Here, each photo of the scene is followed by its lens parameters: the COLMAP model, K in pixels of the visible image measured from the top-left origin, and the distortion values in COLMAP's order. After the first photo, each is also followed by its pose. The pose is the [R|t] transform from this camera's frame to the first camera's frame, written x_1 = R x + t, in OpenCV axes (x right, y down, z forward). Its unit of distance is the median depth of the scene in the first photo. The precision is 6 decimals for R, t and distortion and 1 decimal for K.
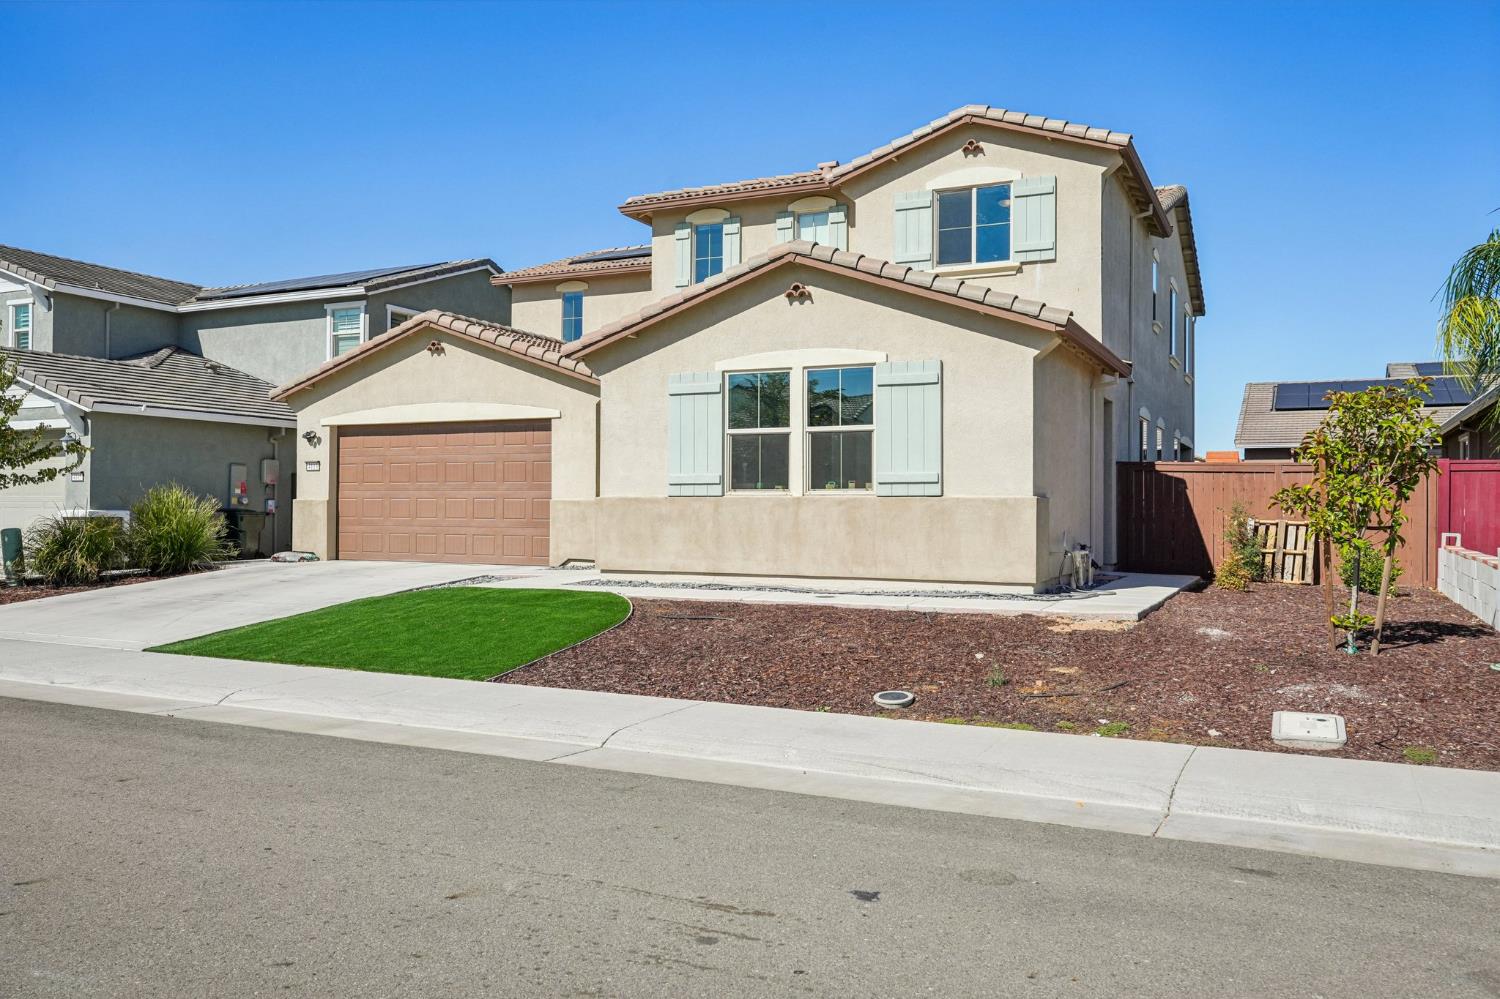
lens RADIAL K [[1194.9, 0, 748.4], [0, 1194.9, 493.4], [0, 0, 1]] dist [-0.011590, -0.000870]
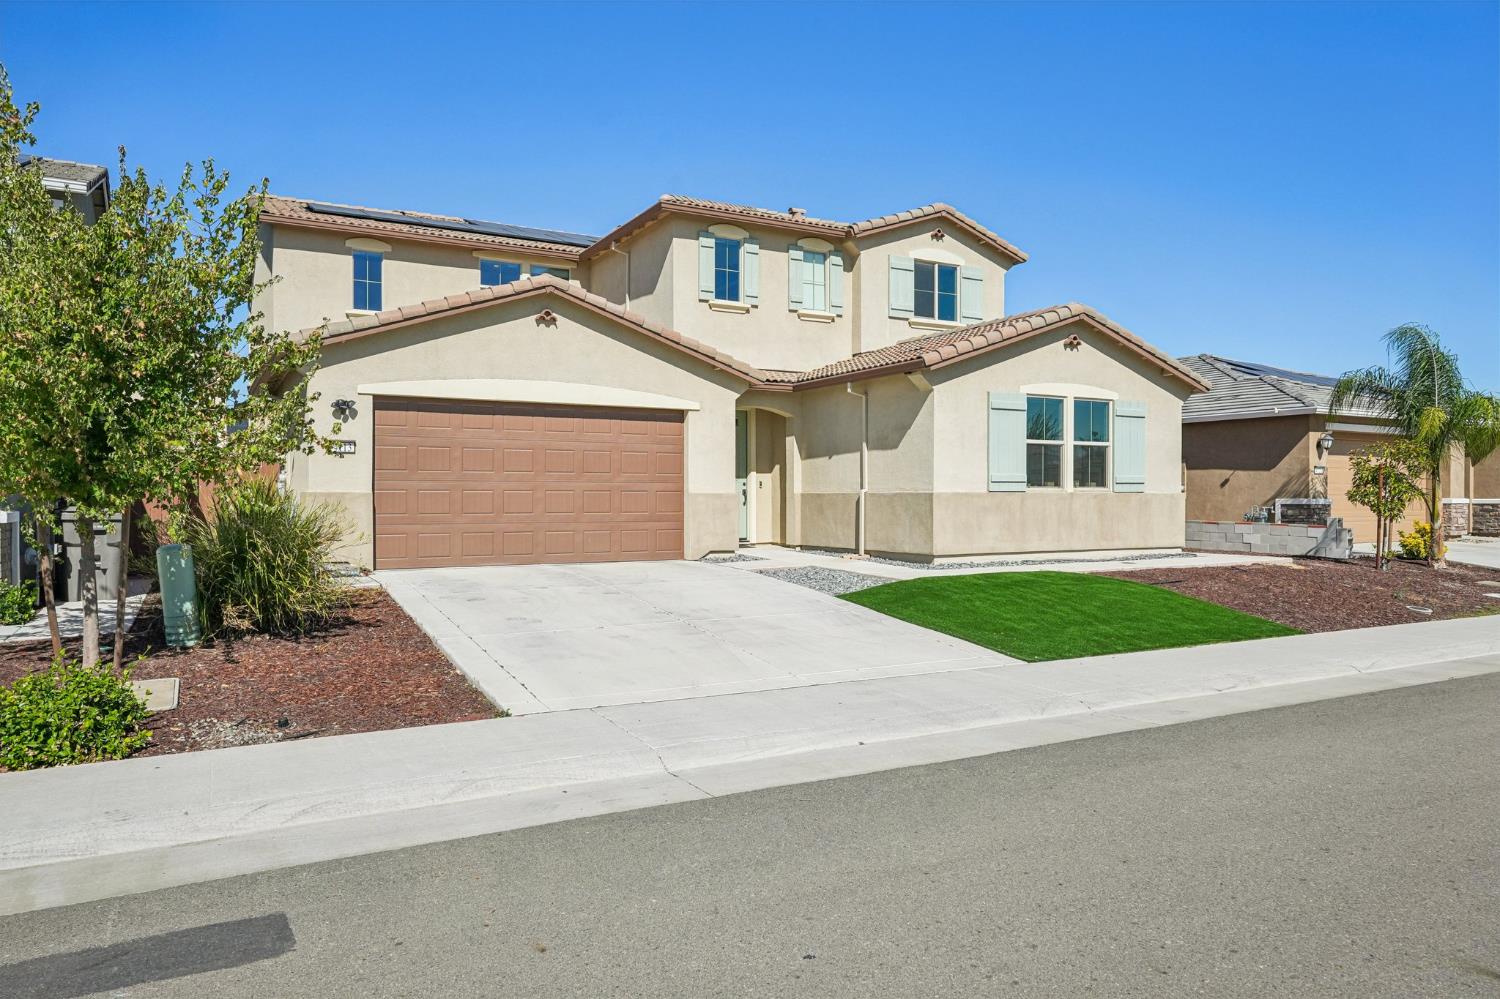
lens RADIAL K [[986.5, 0, 749.1], [0, 986.5, 510.6], [0, 0, 1]] dist [0.009721, 0.000653]
pose [[0.569584, -0.017068, 0.821756, -0.868219], [-0.010014, 0.999566, 0.027702, -0.003070], [-0.821872, -0.024008, 0.569166, 0.527474]]
